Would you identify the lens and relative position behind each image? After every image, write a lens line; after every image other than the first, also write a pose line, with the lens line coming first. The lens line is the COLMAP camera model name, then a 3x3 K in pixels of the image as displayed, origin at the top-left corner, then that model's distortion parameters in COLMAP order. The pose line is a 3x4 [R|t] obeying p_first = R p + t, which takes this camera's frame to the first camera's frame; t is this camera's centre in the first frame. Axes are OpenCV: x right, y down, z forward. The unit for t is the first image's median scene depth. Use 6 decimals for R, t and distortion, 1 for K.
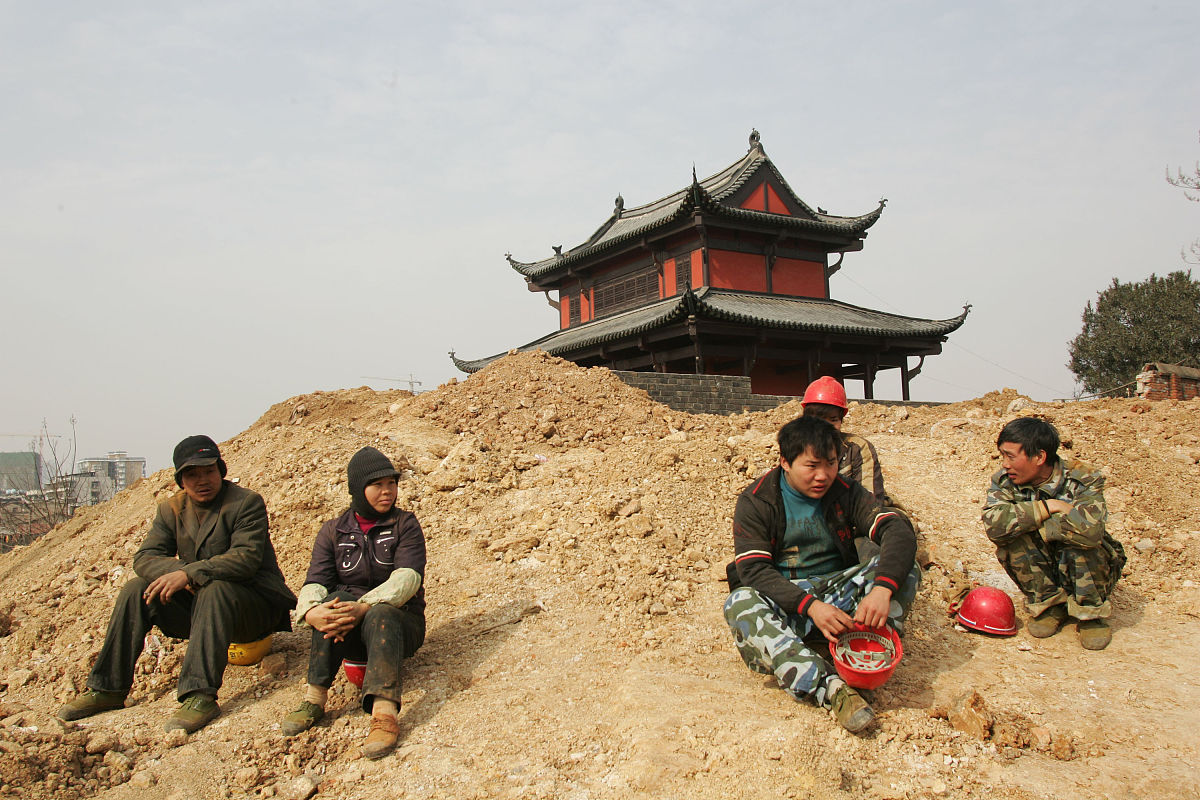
lens RADIAL K [[1041.4, 0, 600.0], [0, 1041.4, 400.0], [0, 0, 1]] dist [-0.056718, 0.010767]
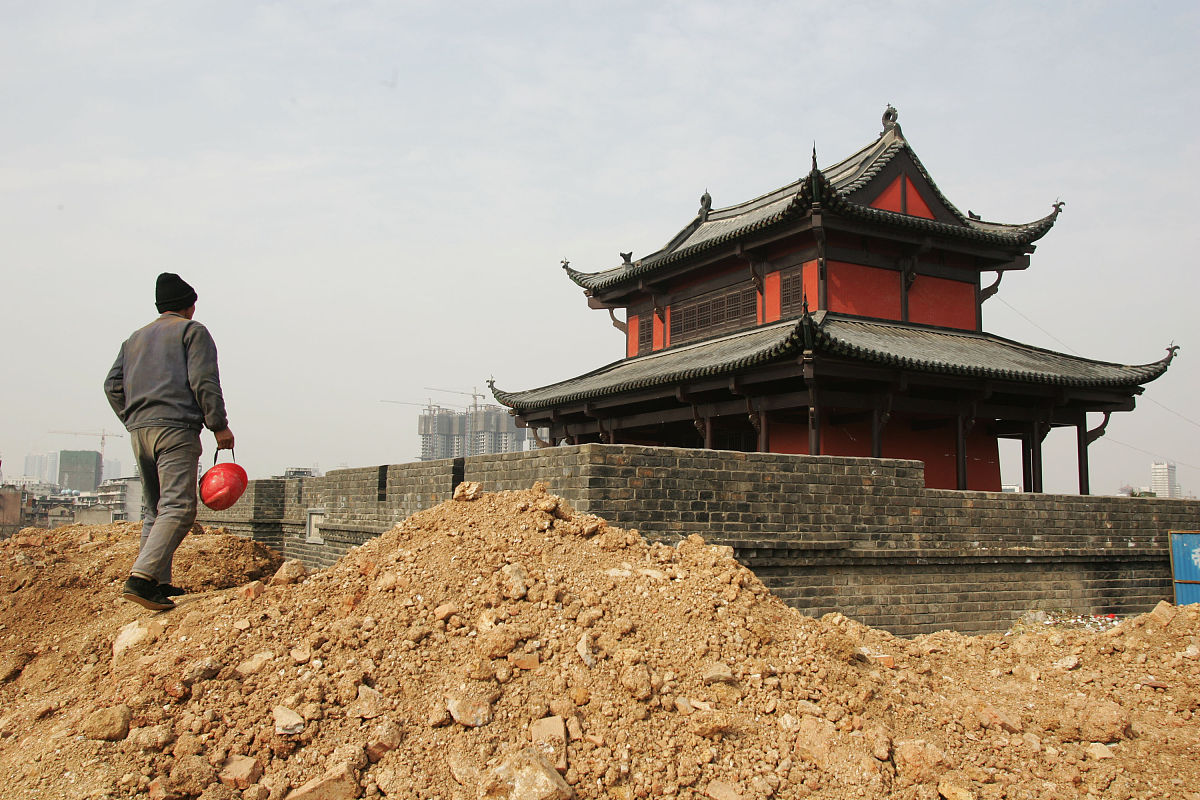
lens RADIAL K [[1041.4, 0, 600.0], [0, 1041.4, 400.0], [0, 0, 1]] dist [-0.056718, 0.010767]
pose [[0.997167, 0.037288, -0.065334, -0.005745], [-0.038253, 0.999176, -0.013579, -0.027105], [0.064774, 0.016040, 0.997771, 0.234980]]
